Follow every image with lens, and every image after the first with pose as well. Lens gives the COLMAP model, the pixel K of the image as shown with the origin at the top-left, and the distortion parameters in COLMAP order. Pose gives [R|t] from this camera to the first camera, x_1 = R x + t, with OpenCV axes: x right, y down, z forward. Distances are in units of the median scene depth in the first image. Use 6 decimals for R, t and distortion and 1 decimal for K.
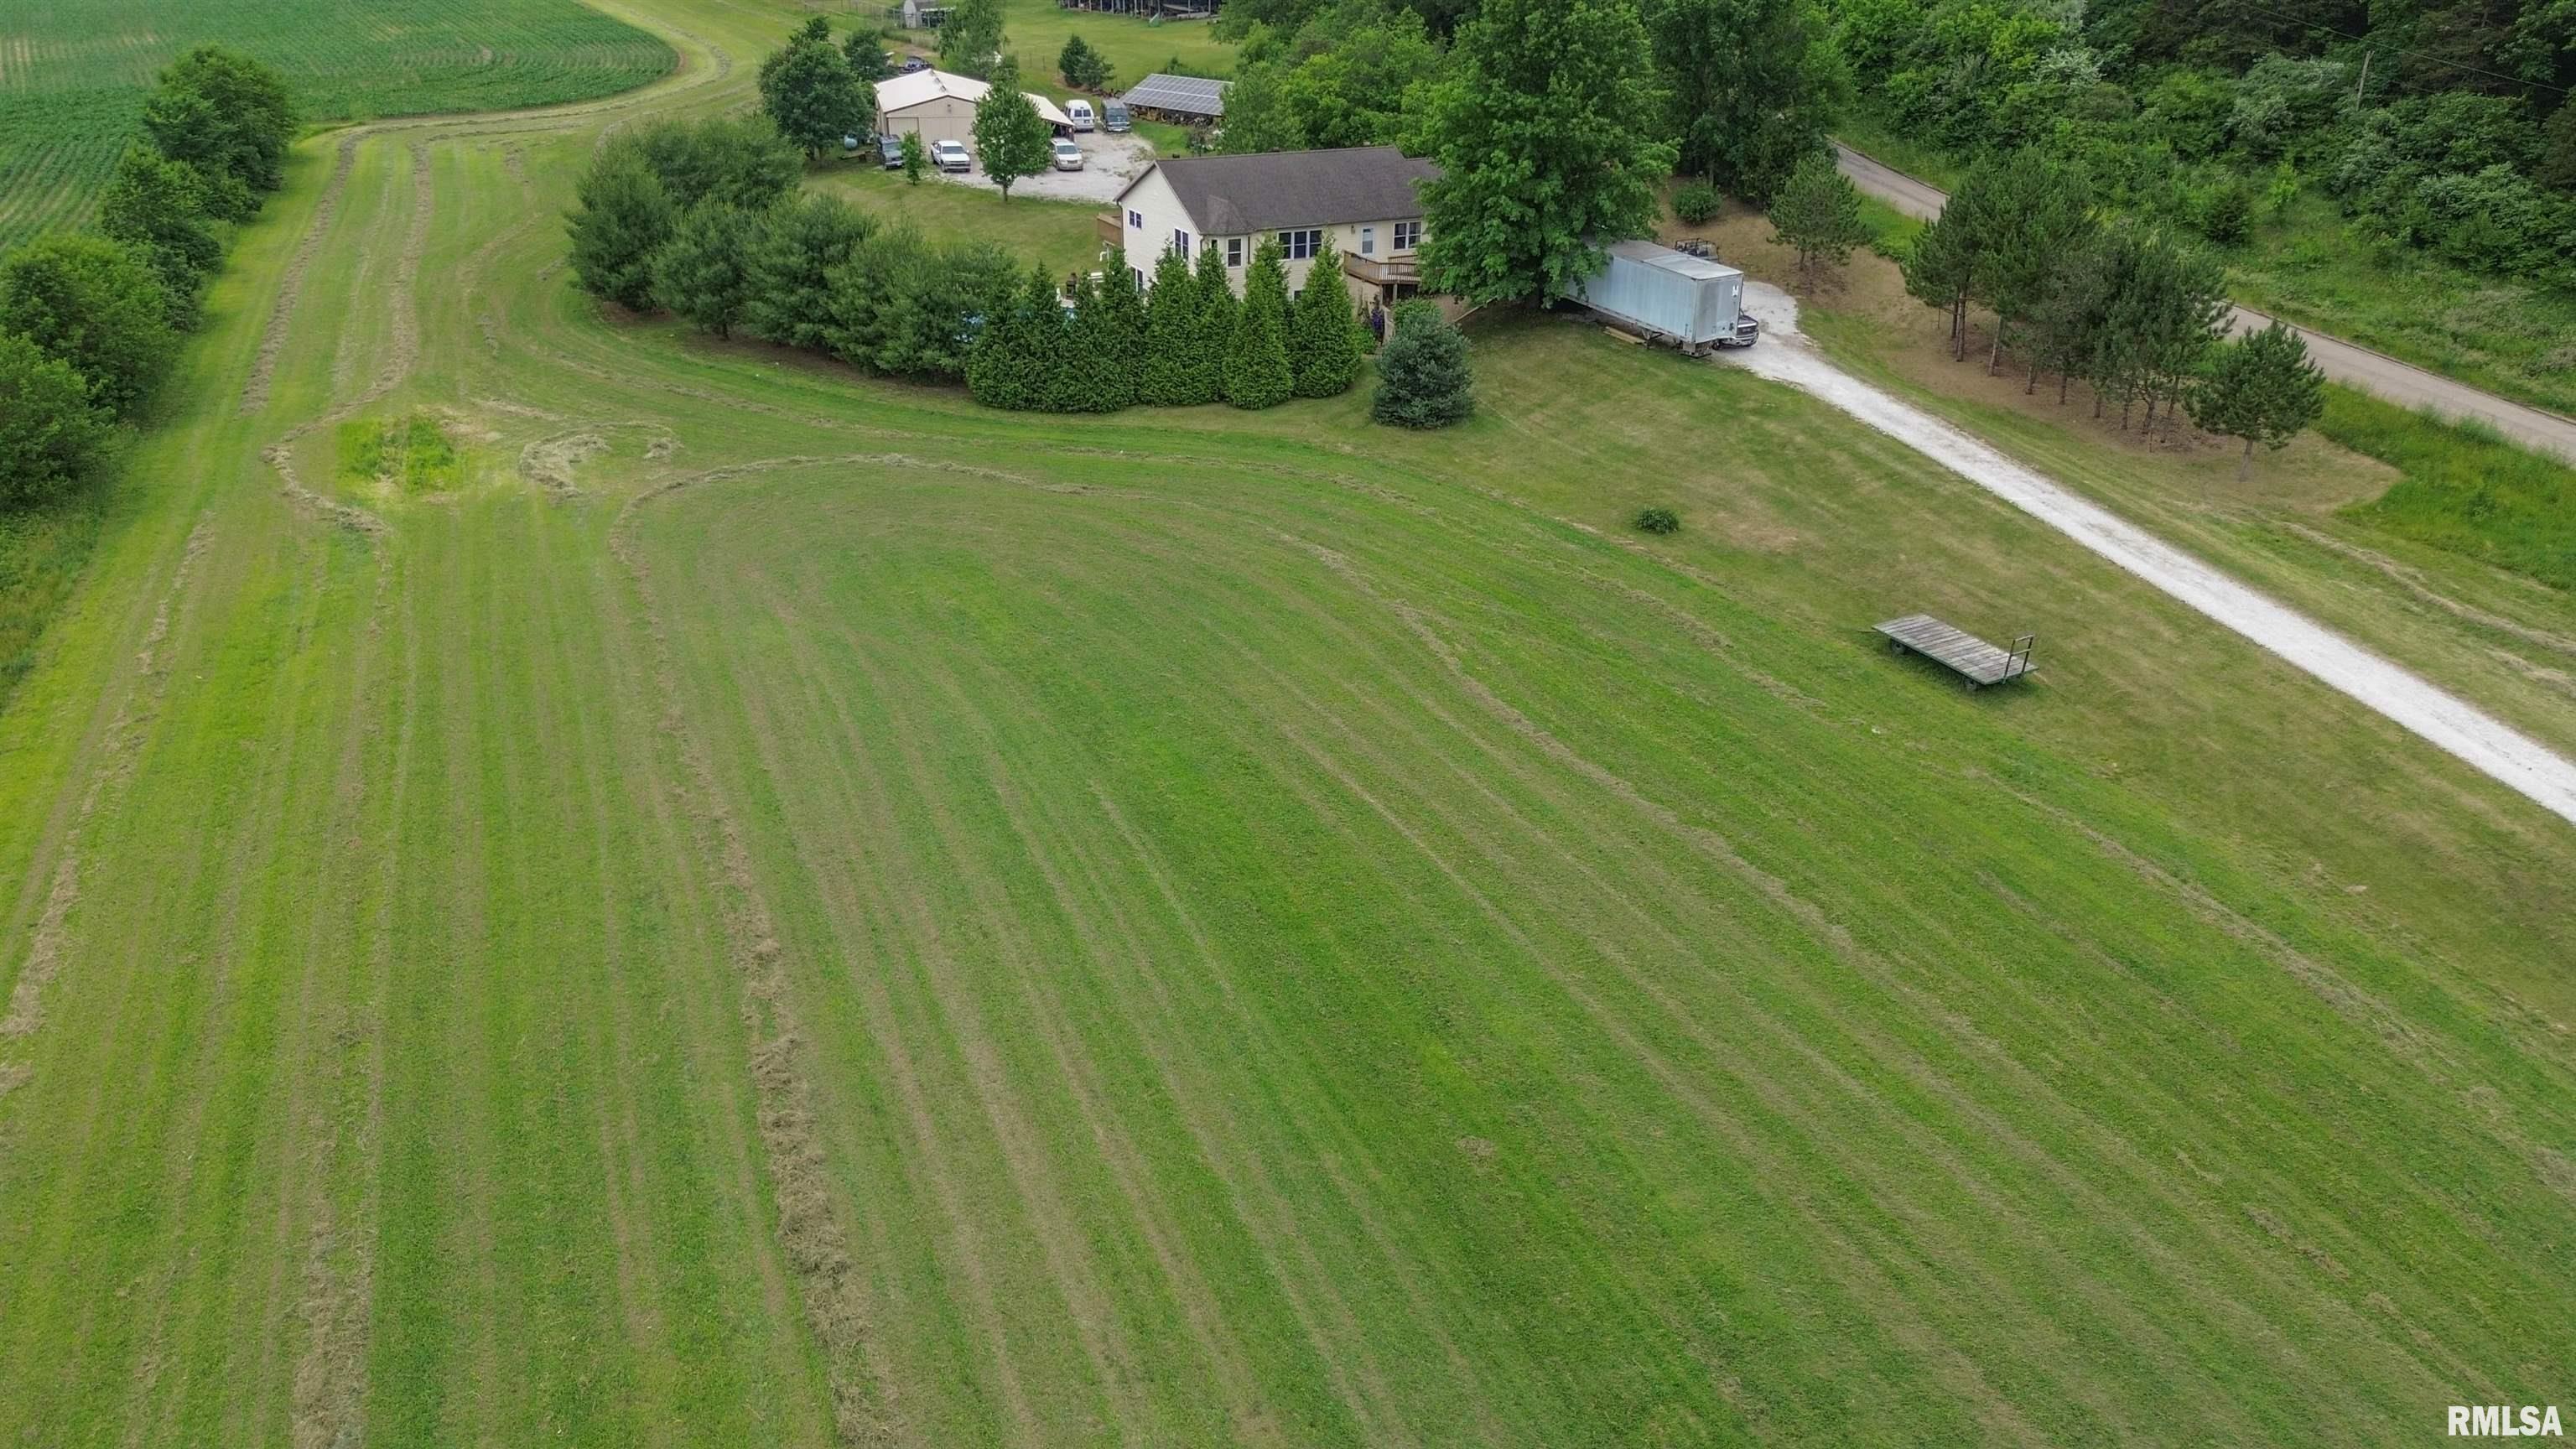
lens RADIAL K [[1821.7, 0, 1322.1], [0, 1821.7, 666.4], [0, 0, 1]] dist [0.064046, -0.057112]
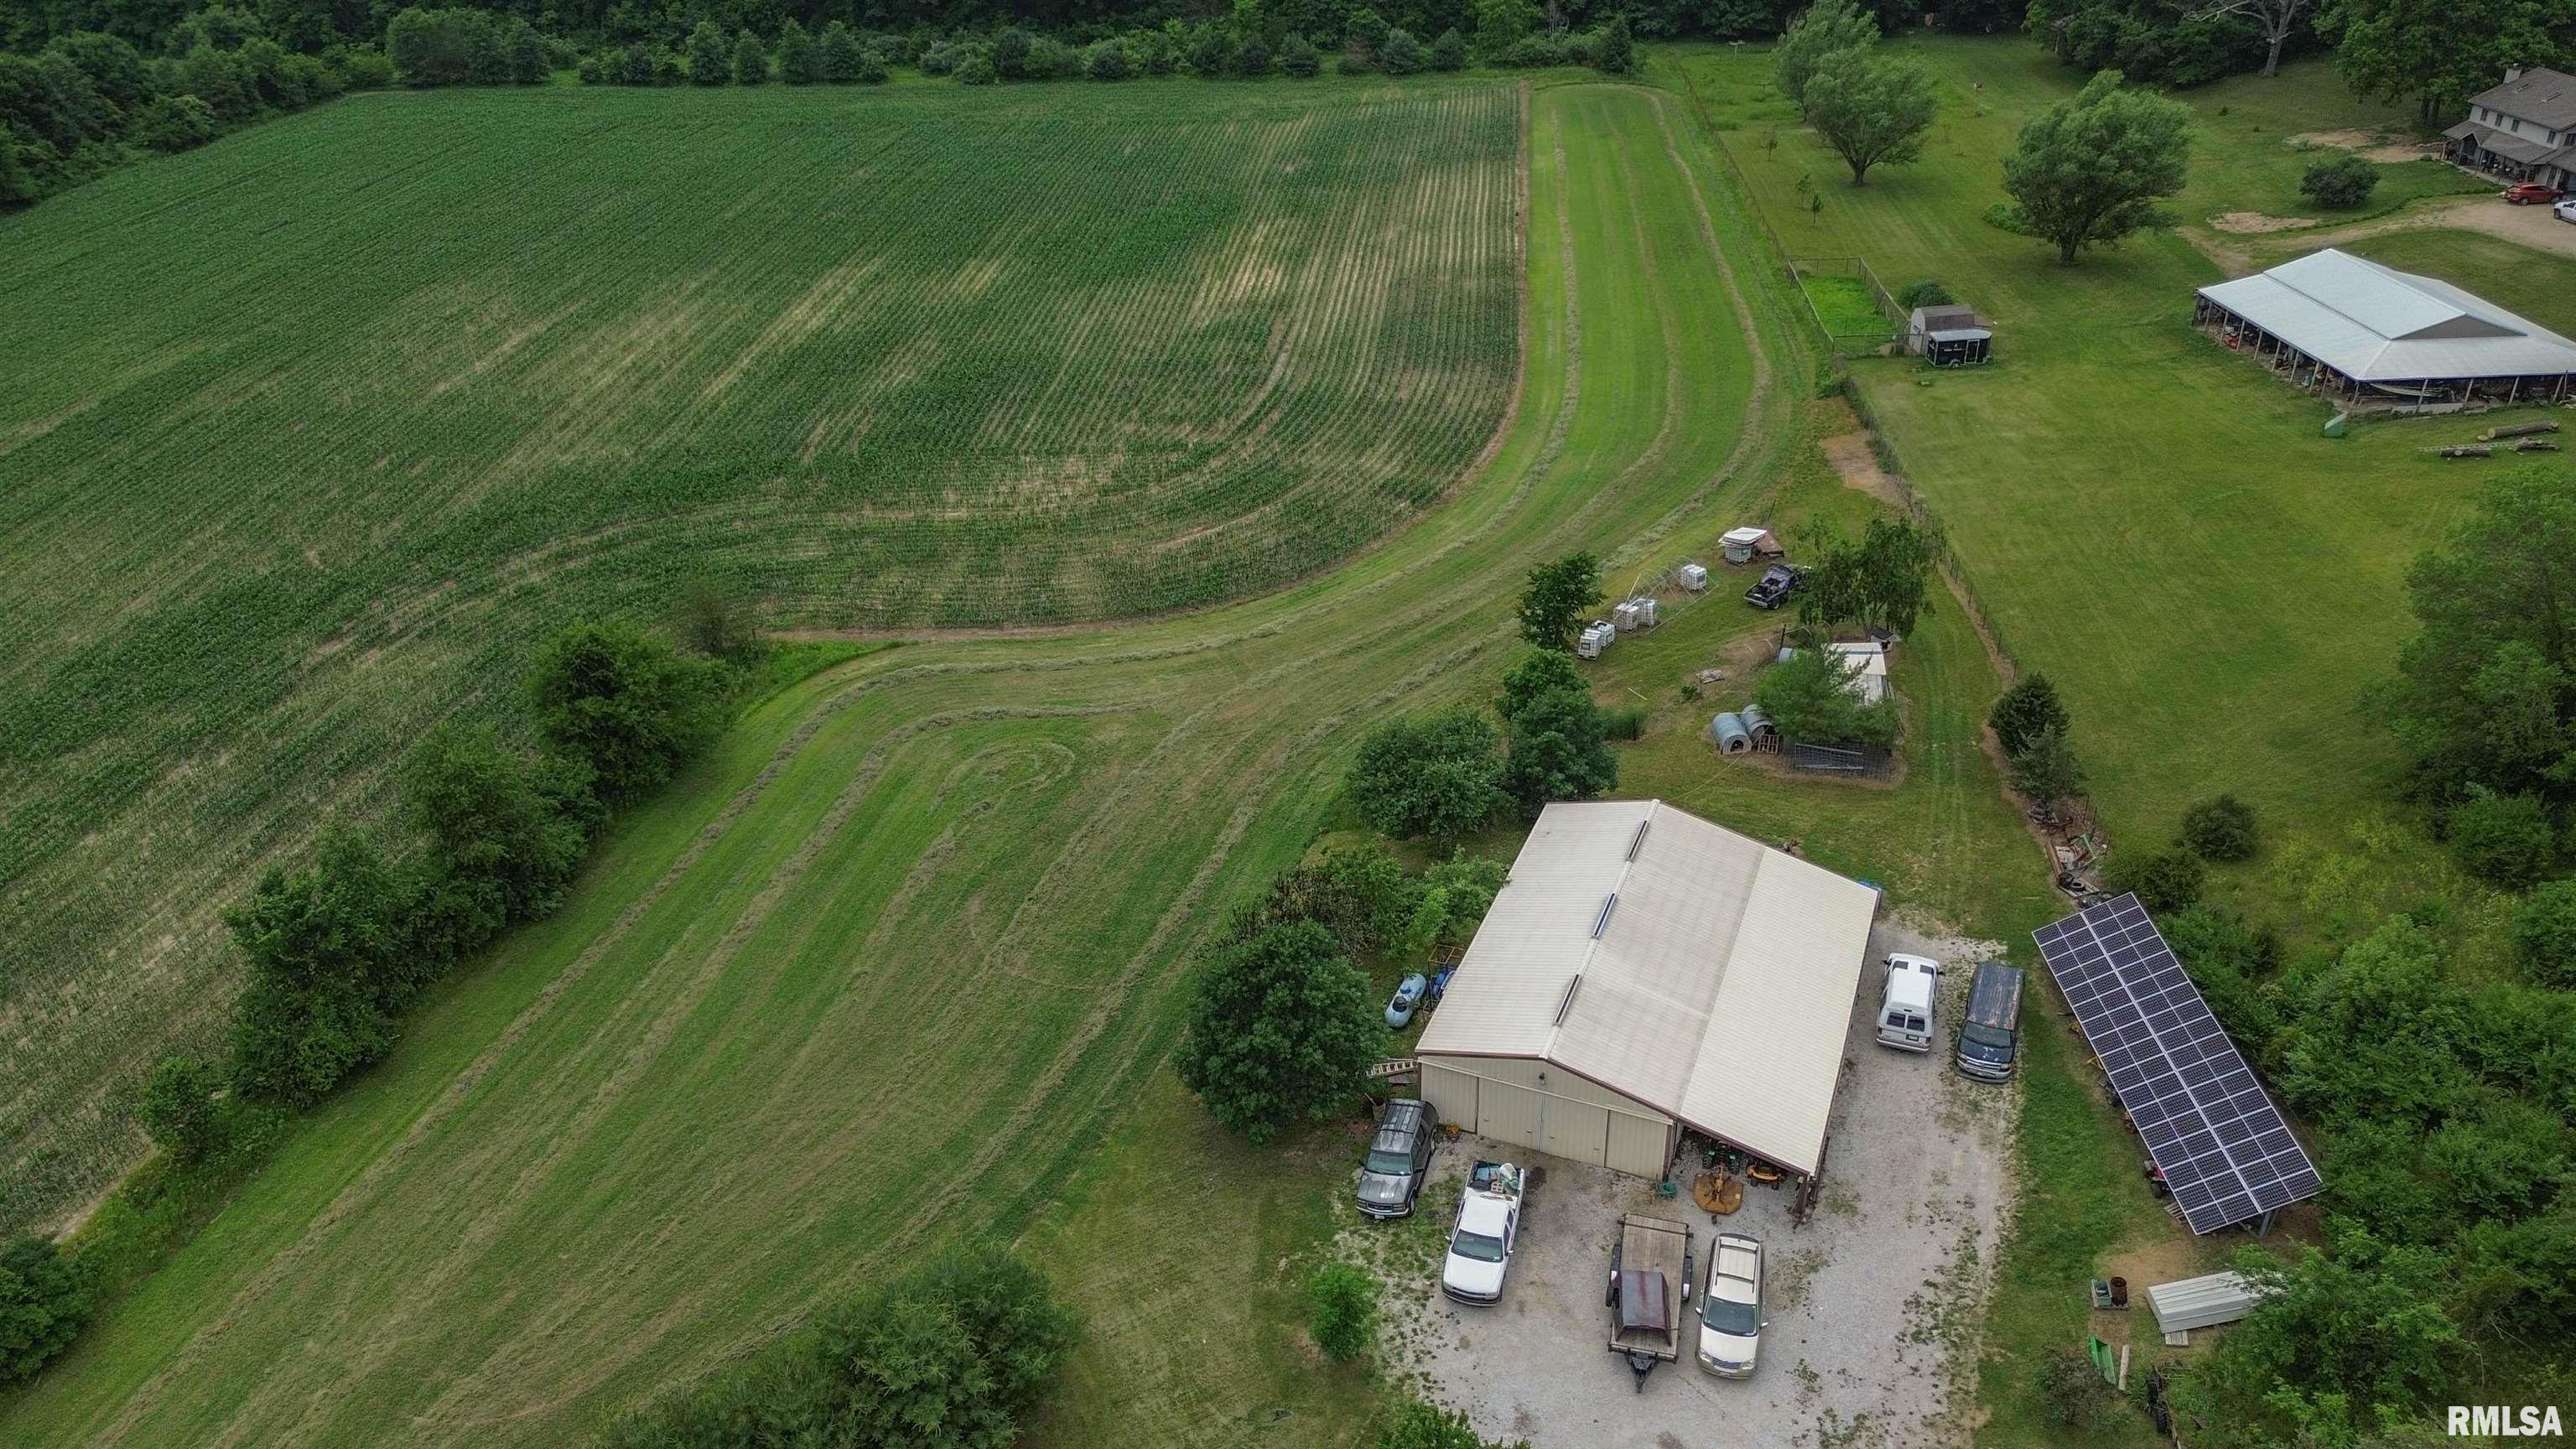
lens RADIAL K [[1821.7, 0, 1302.9], [0, 1821.7, 705.2], [0, 0, 1]] dist [0.064046, -0.057112]
pose [[0.799736, 0.268574, -0.536928, -0.039300], [-0.223571, 0.963259, 0.148825, -0.690219], [0.557171, 0.001021, 0.830397, 0.871829]]
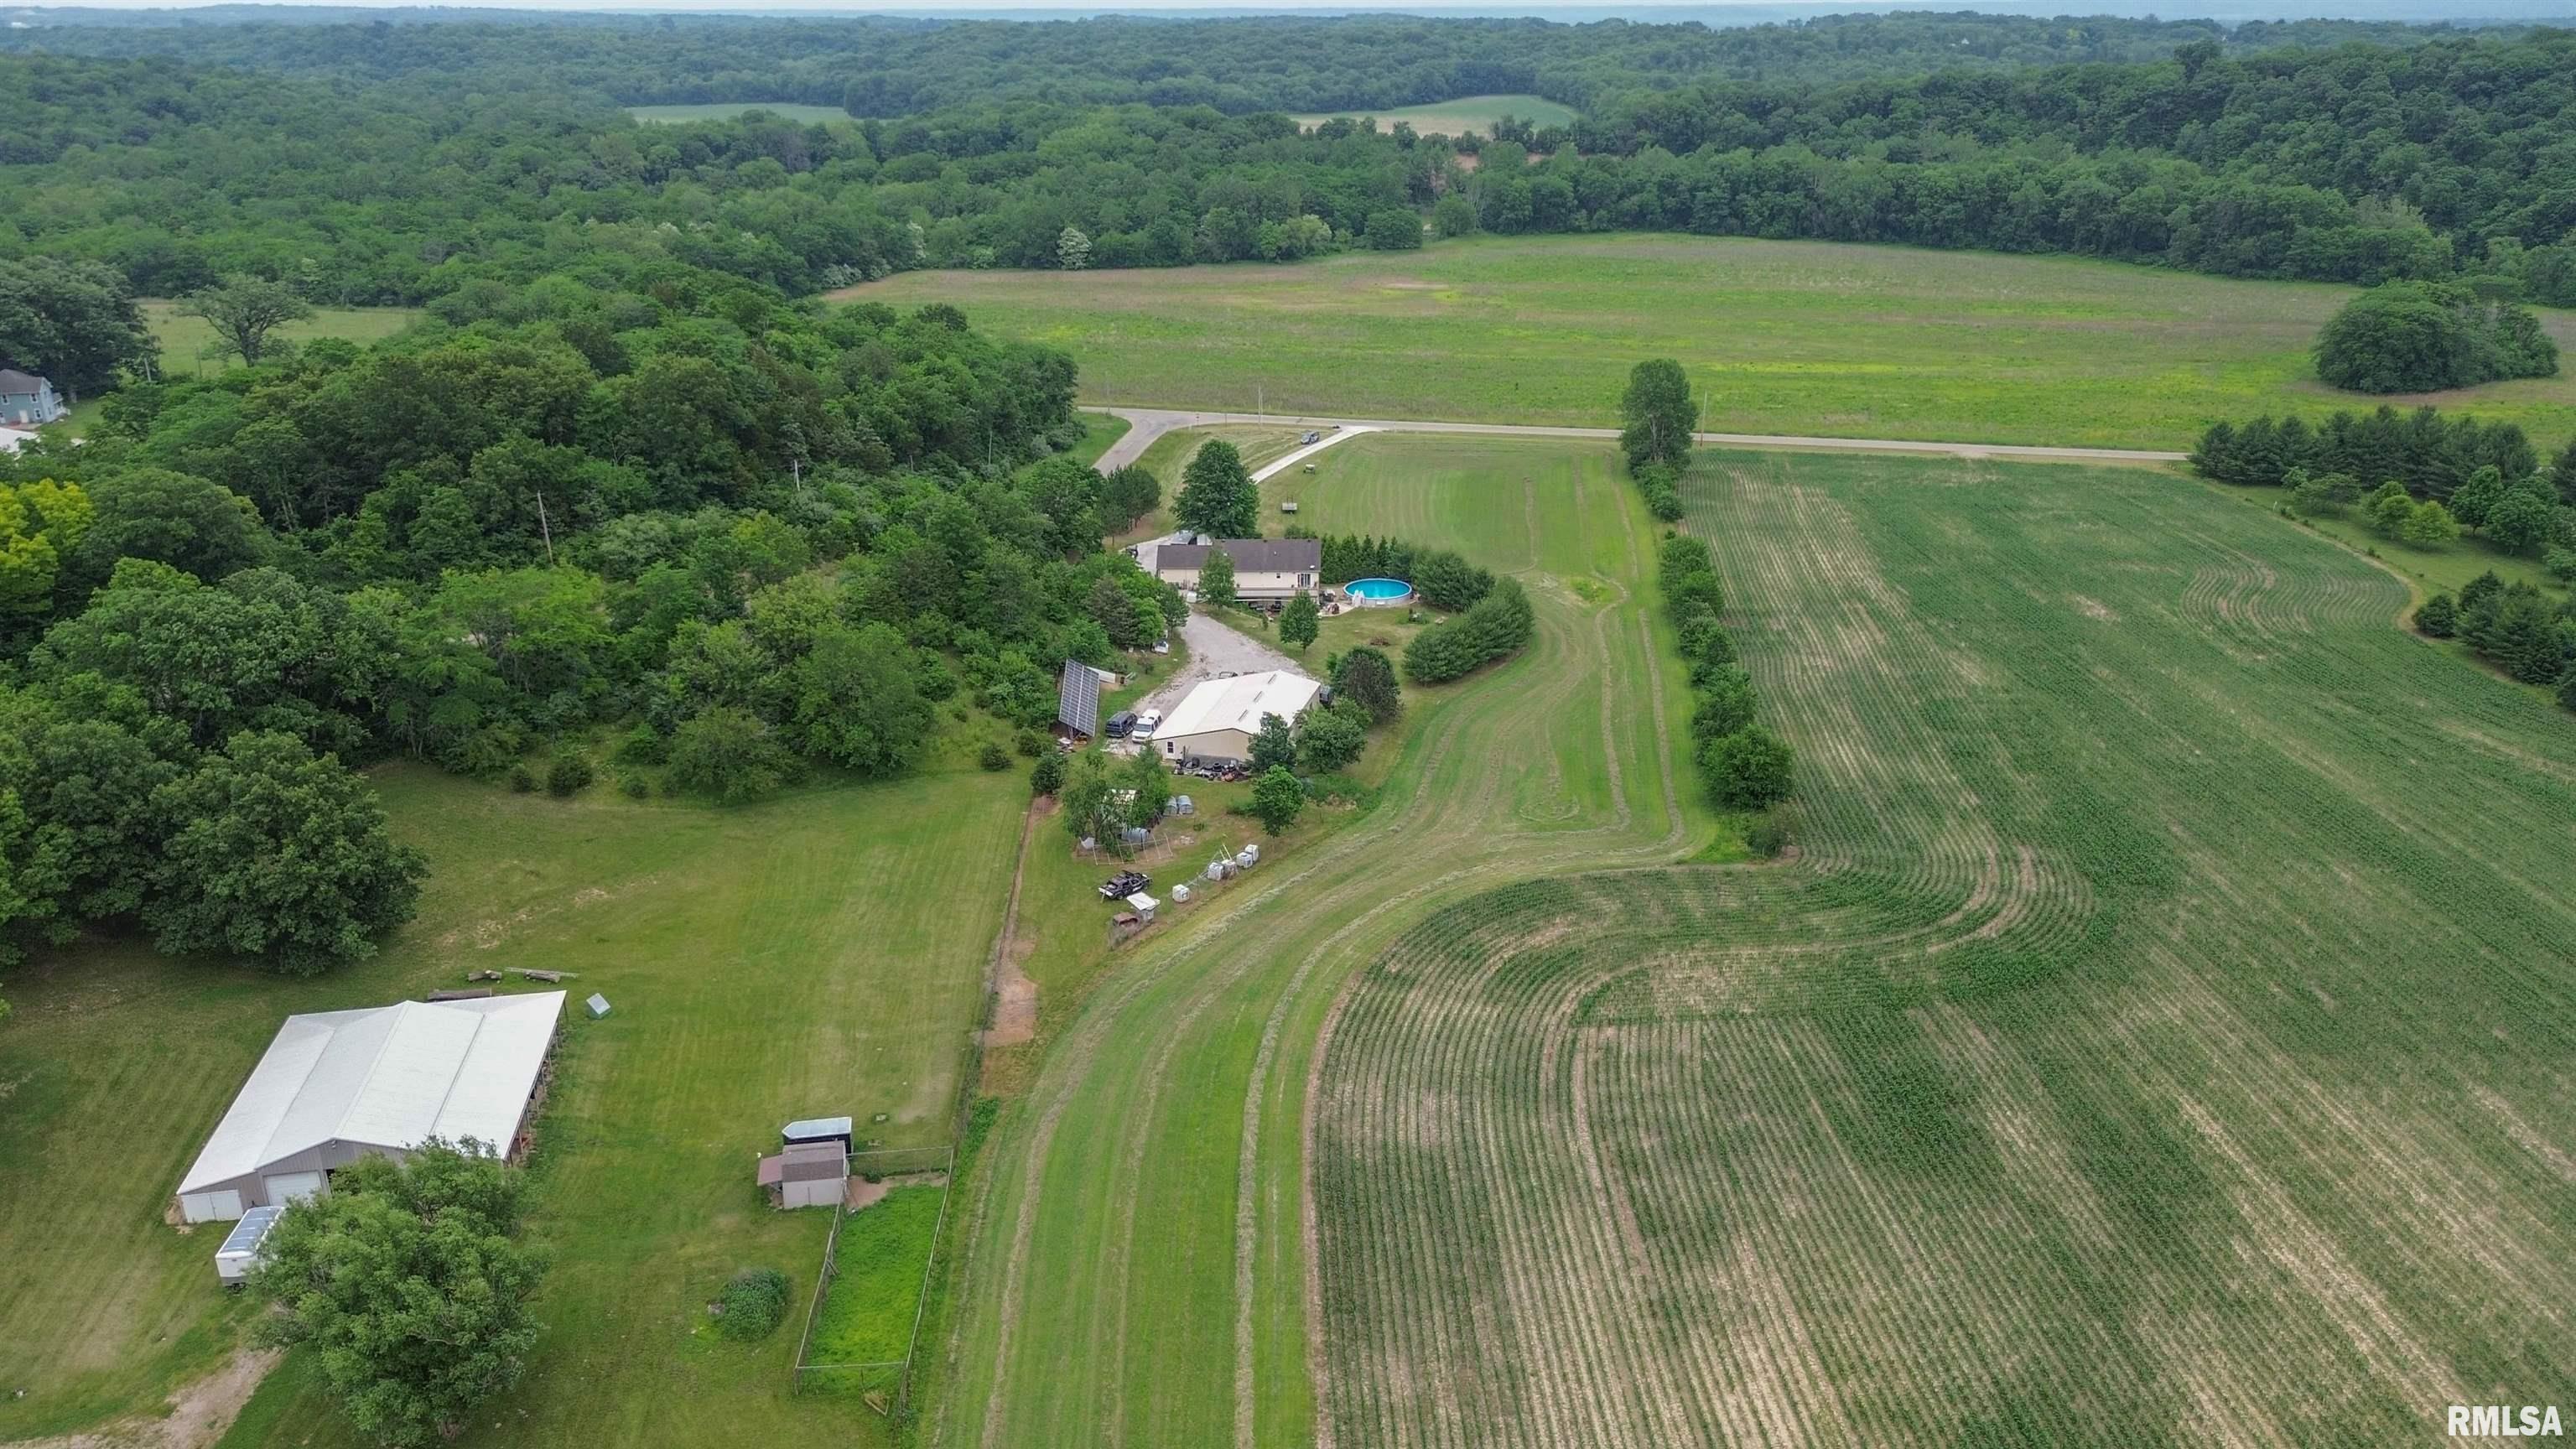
lens RADIAL K [[1821.7, 0, 1290.8], [0, 1821.7, 736.1], [0, 0, 1]] dist [0.064046, -0.057112]
pose [[-0.867970, -0.188149, 0.459595, -1.384675], [0.198280, 0.717197, 0.668068, -1.929231], [-0.455316, 0.670991, -0.585199, 2.901190]]
